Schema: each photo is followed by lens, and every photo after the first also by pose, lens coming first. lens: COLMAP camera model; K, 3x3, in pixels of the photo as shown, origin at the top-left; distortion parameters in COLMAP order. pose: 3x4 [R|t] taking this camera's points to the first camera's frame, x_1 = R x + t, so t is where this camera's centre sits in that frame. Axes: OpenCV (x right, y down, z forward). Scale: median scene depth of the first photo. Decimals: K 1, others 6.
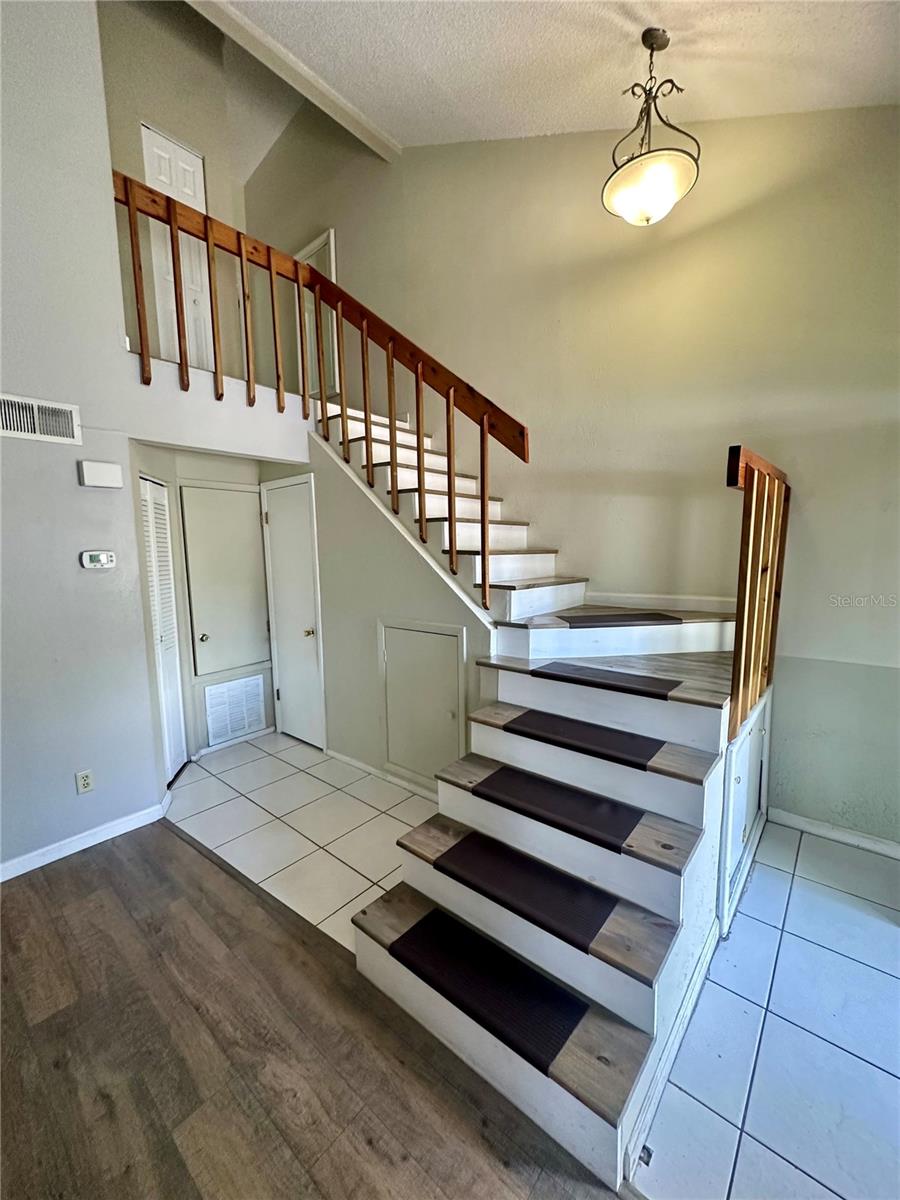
lens RADIAL K [[478.6, 0, 450.0], [0, 478.6, 600.0], [0, 0, 1]] dist [-0.003810, 0.001008]
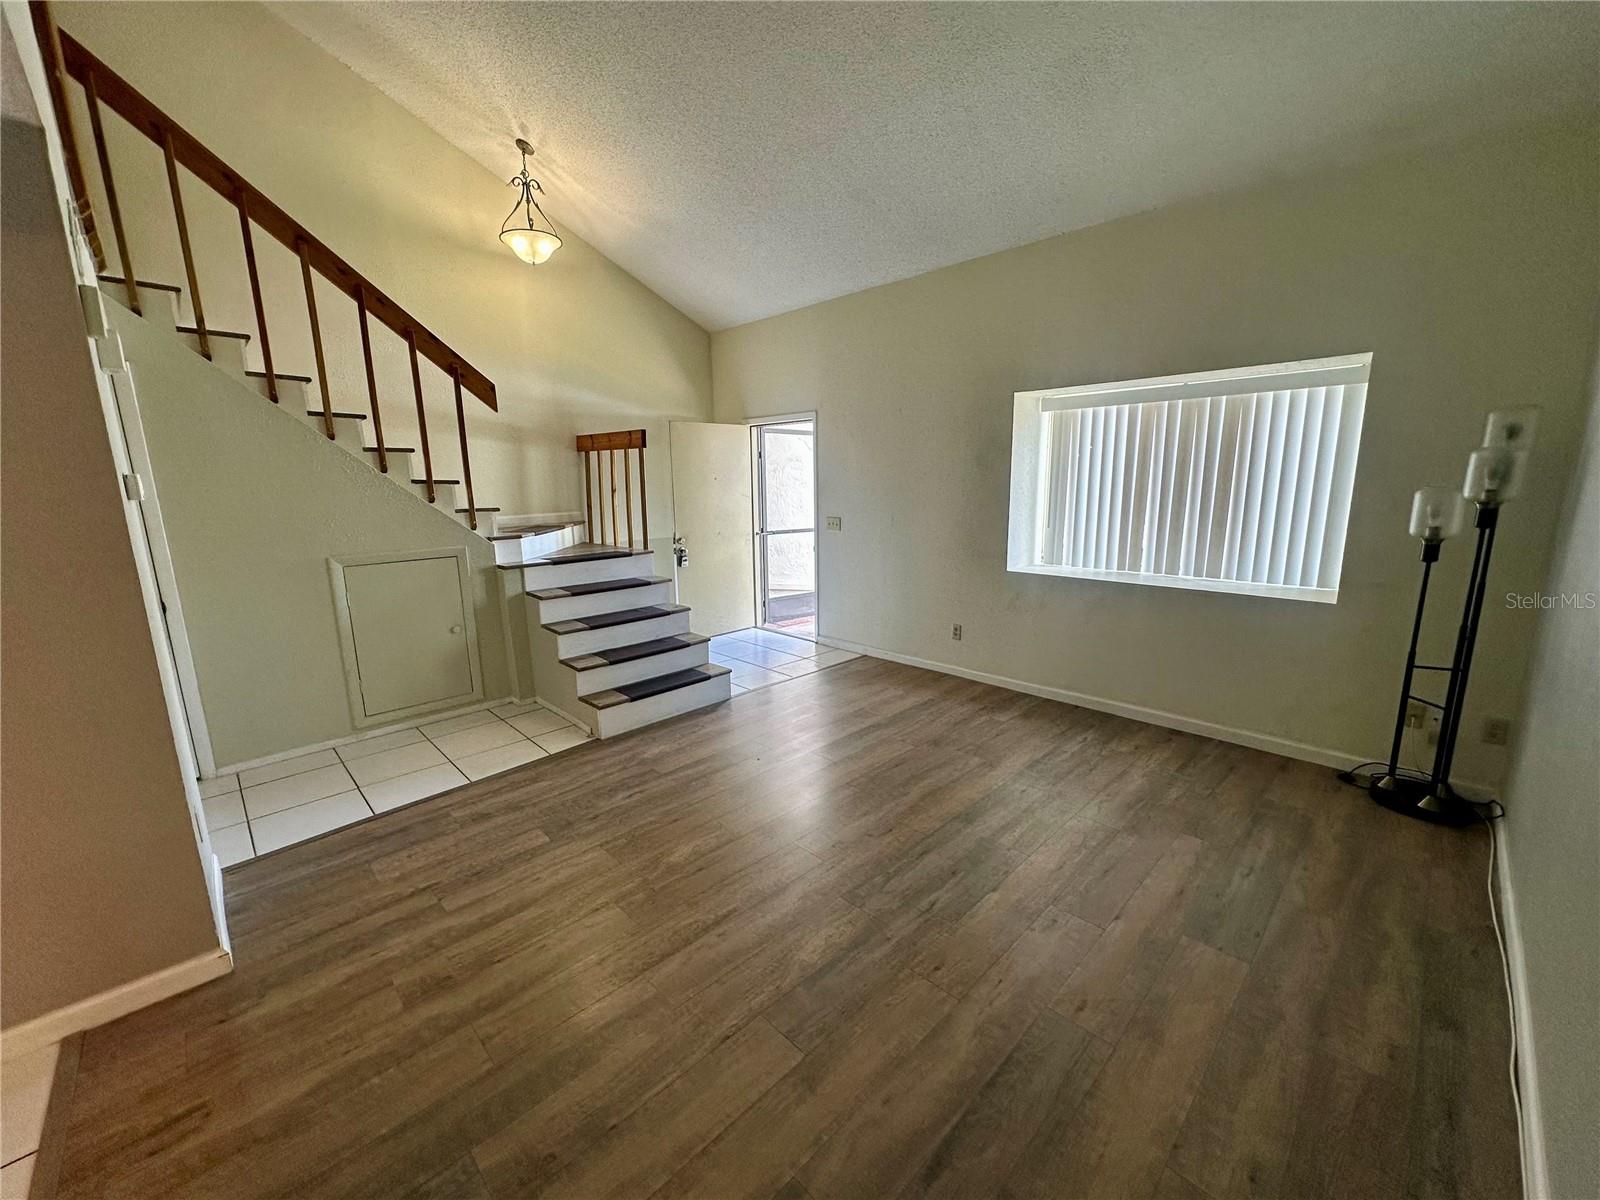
lens RADIAL K [[638.2, 0, 801.1], [0, 638.2, 599.4], [0, 0, 1]] dist [-0.003810, 0.001008]
pose [[0.087837, -0.172603, 0.981067, -1.470095], [0.124982, 0.979001, 0.161049, 0.035304], [-0.988263, 0.108469, 0.107565, 0.040985]]
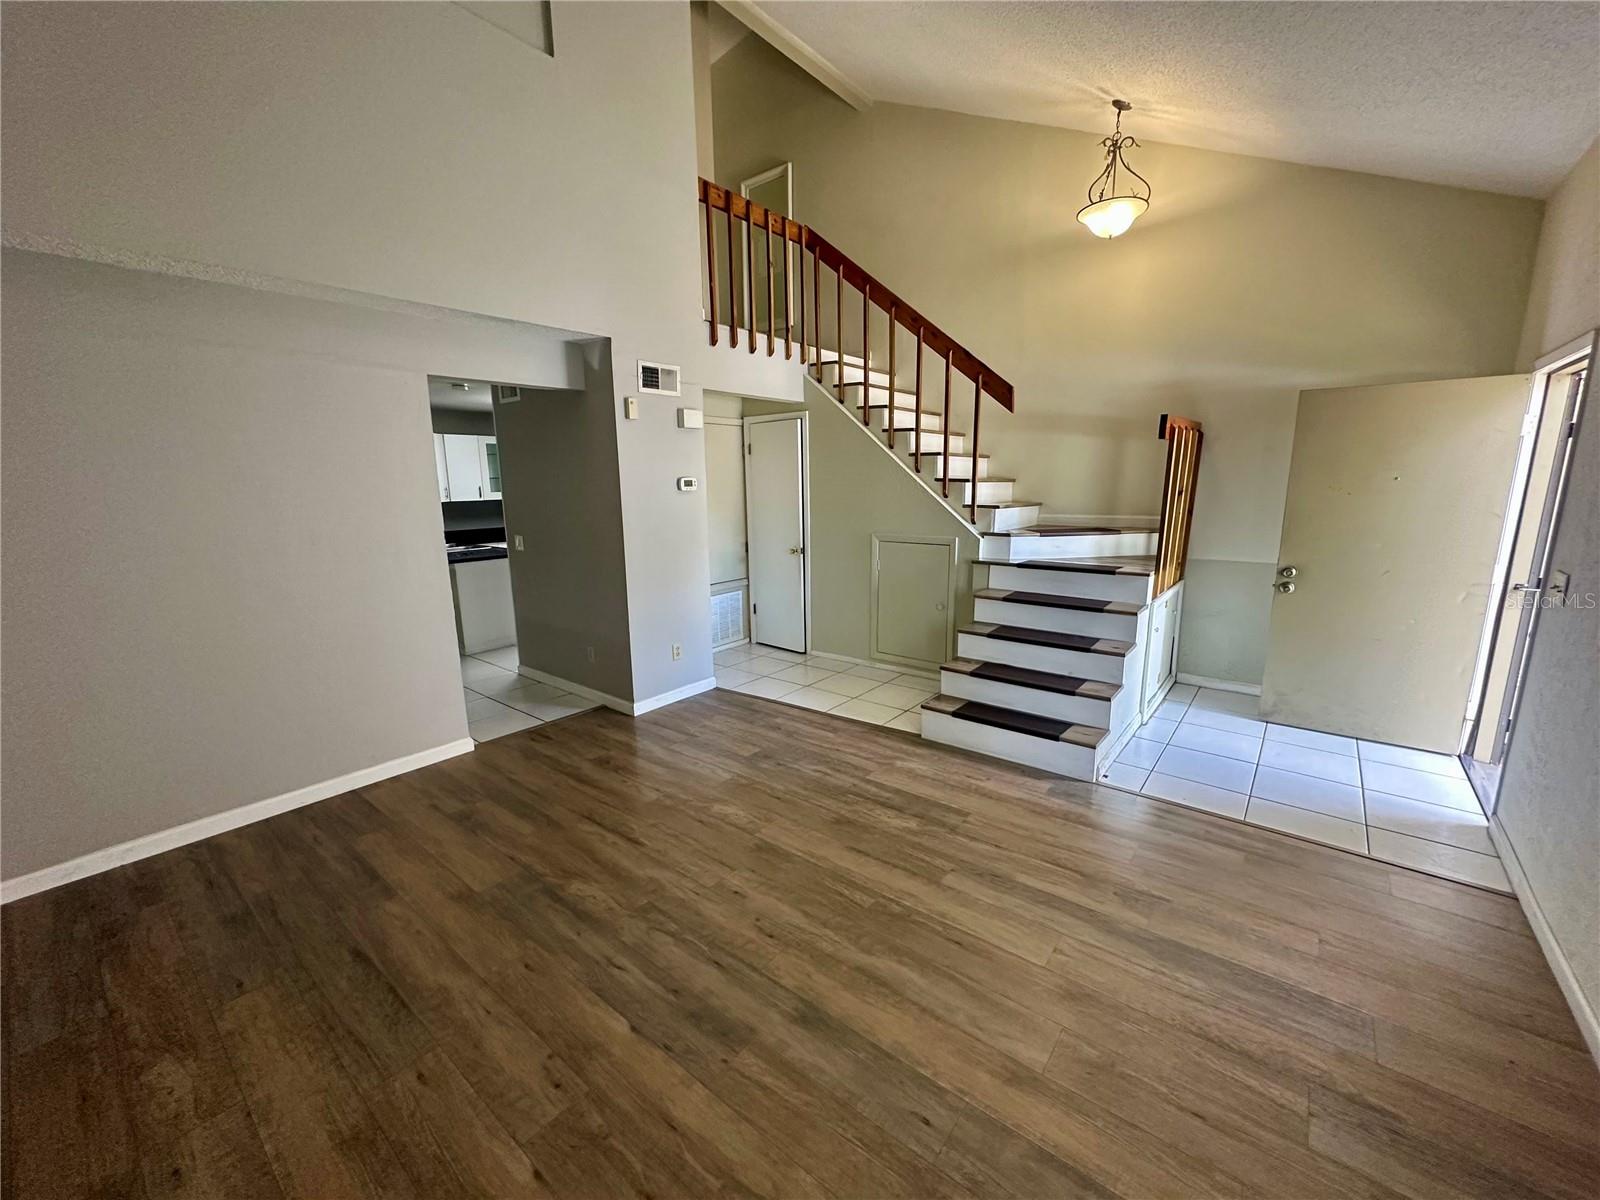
lens RADIAL K [[638.2, 0, 801.1], [0, 638.2, 599.4], [0, 0, 1]] dist [-0.003810, 0.001008]
pose [[0.999585, -0.000138, 0.028818, -0.456896], [-0.002108, 0.996957, 0.077920, 0.092011], [-0.028741, -0.077948, 0.996543, -0.763495]]
